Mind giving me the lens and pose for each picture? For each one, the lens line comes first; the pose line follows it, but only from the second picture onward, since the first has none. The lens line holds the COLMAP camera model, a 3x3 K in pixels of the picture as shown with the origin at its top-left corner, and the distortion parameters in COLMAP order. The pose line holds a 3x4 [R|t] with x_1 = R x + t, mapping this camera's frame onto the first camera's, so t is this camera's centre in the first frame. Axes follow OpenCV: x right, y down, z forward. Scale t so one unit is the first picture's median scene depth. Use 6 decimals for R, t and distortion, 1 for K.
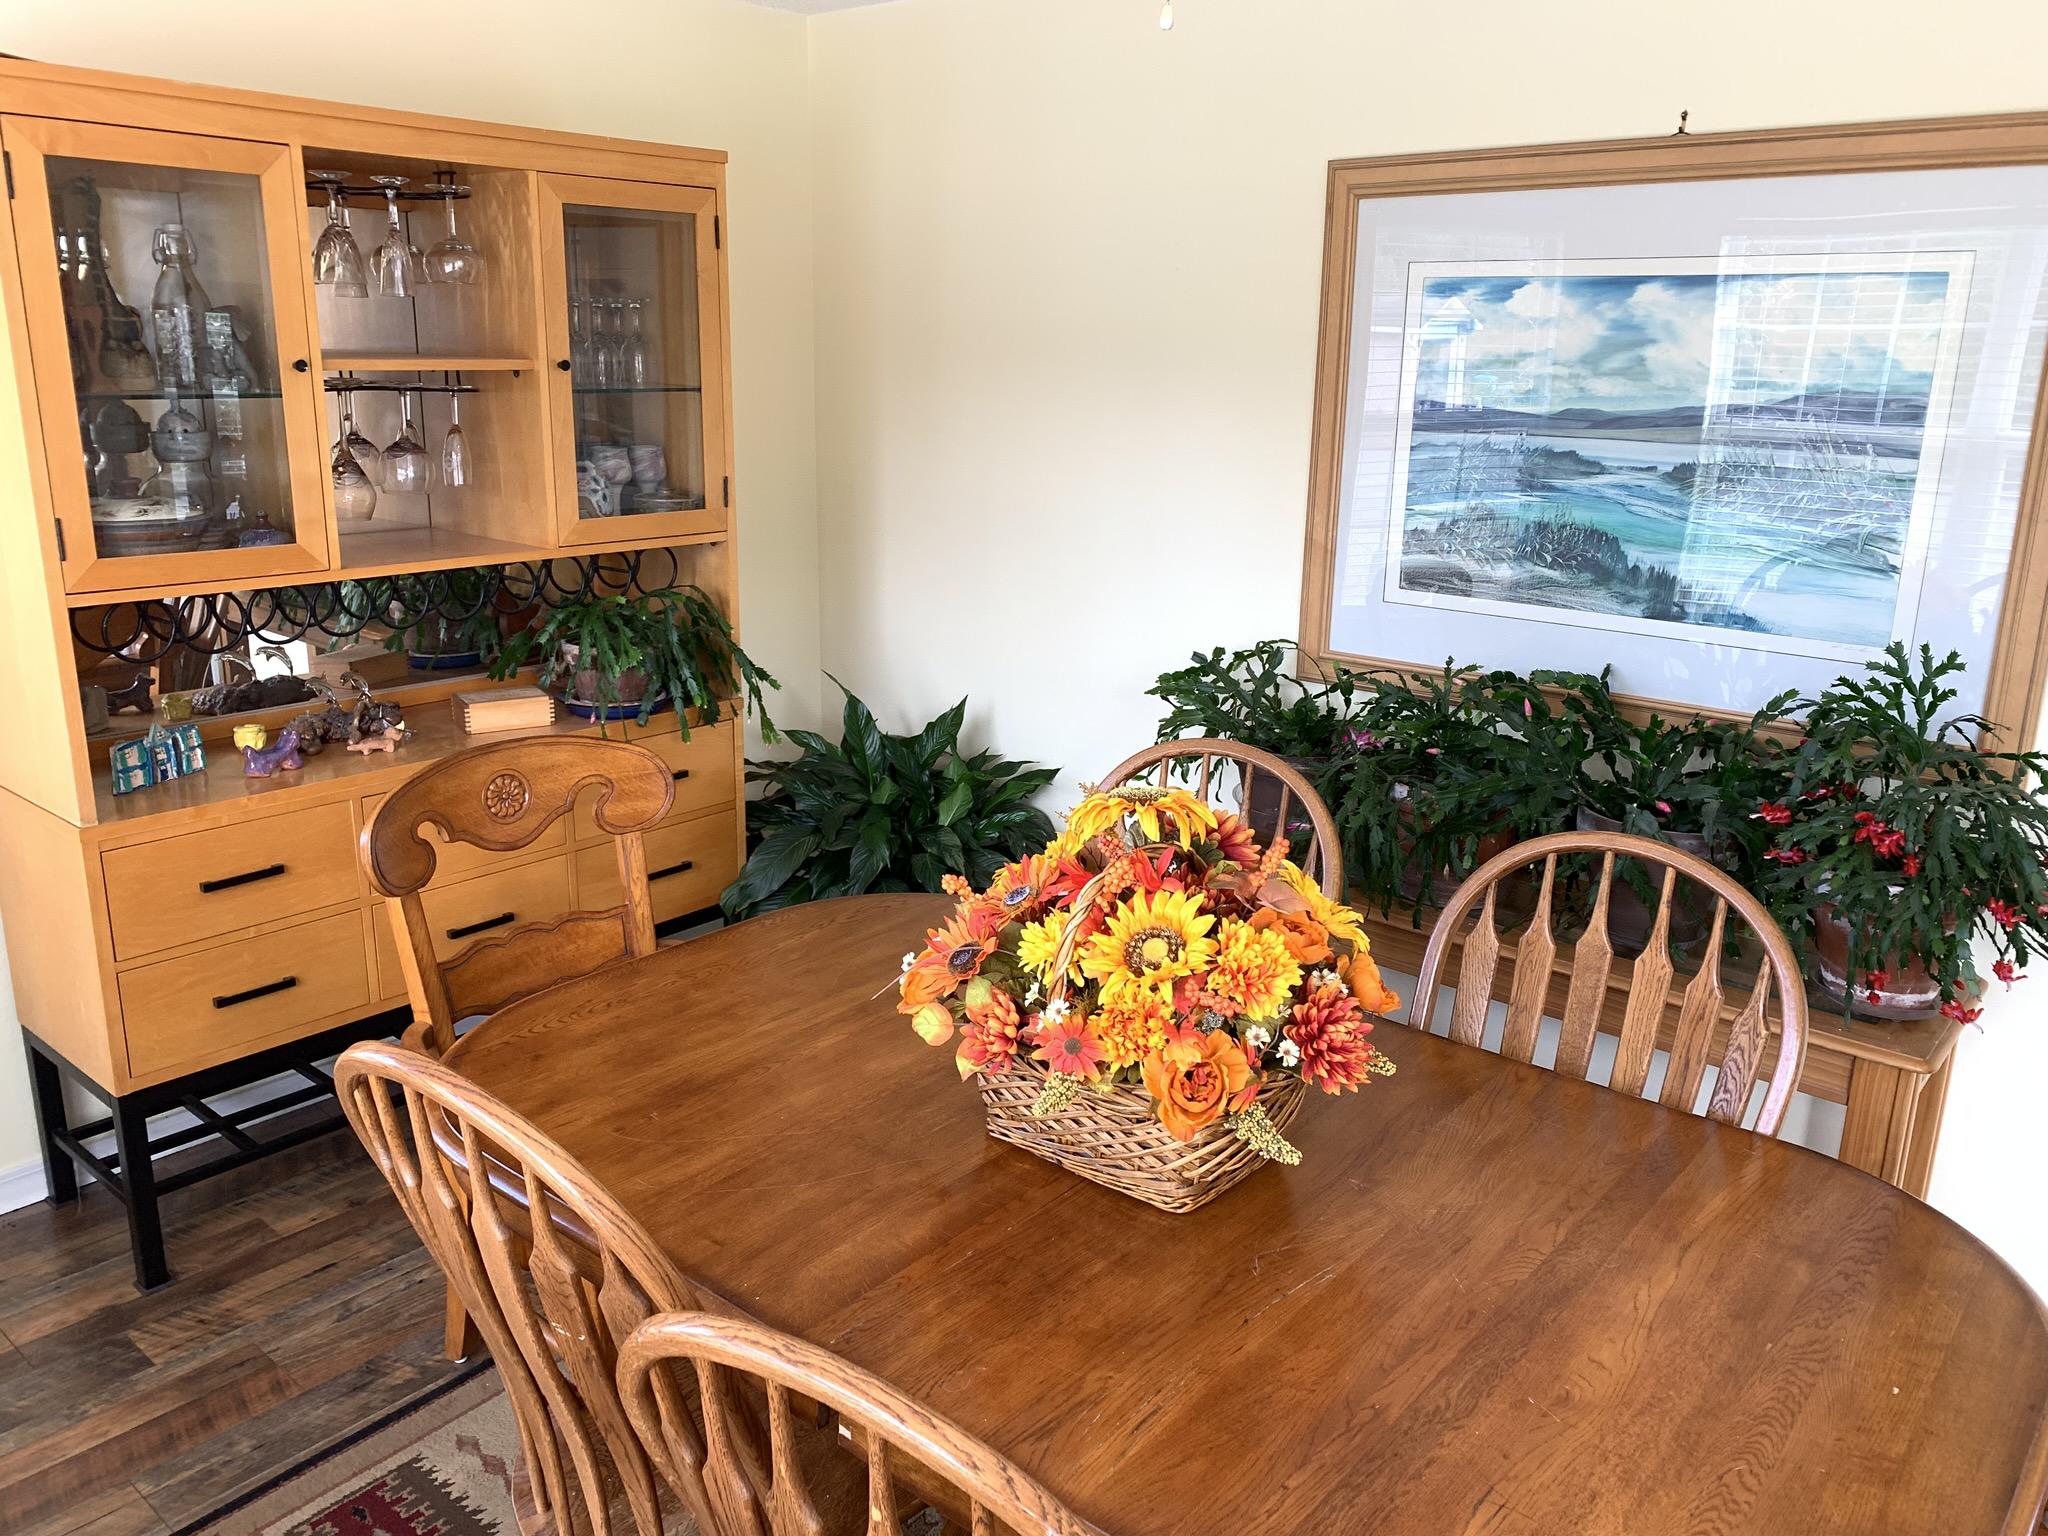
lens RADIAL K [[1573.3, 0, 1022.8], [0, 1573.3, 761.2], [0, 0, 1]] dist [0.043066, -0.028099]
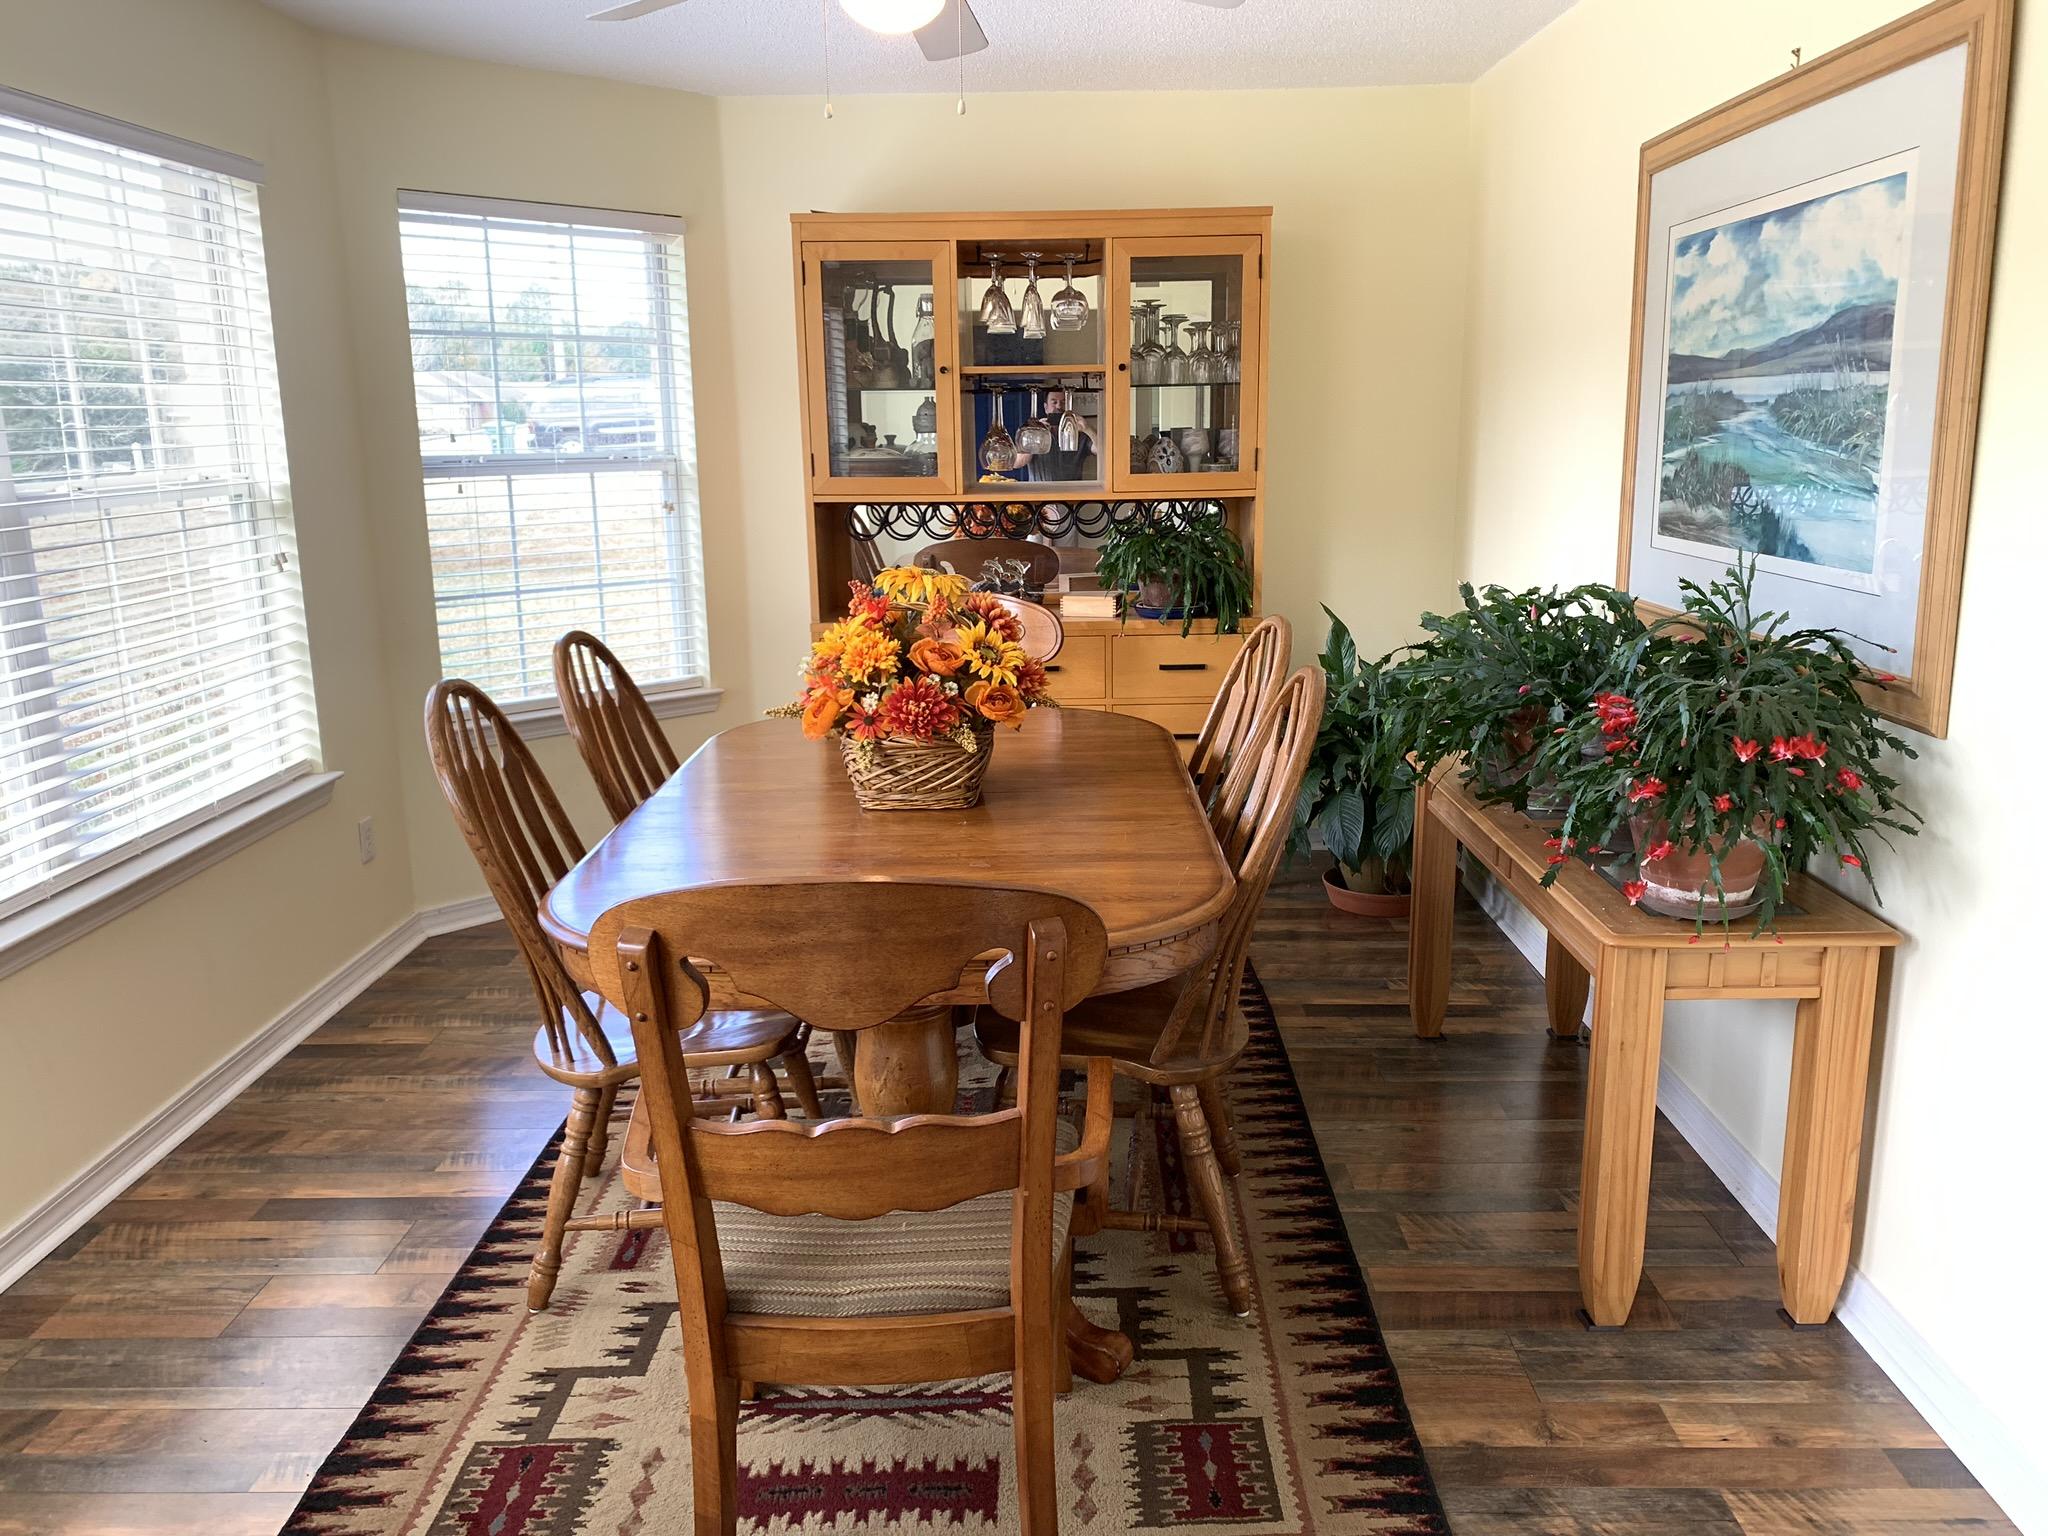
lens RADIAL K [[1573.3, 0, 1031.7], [0, 1573.3, 765.1], [0, 0, 1]] dist [0.043066, -0.028099]
pose [[0.637715, 0.137901, -0.757828, 0.881264], [-0.179052, 0.983433, 0.028280, 0.095429], [0.749173, 0.117656, 0.651841, 0.019986]]
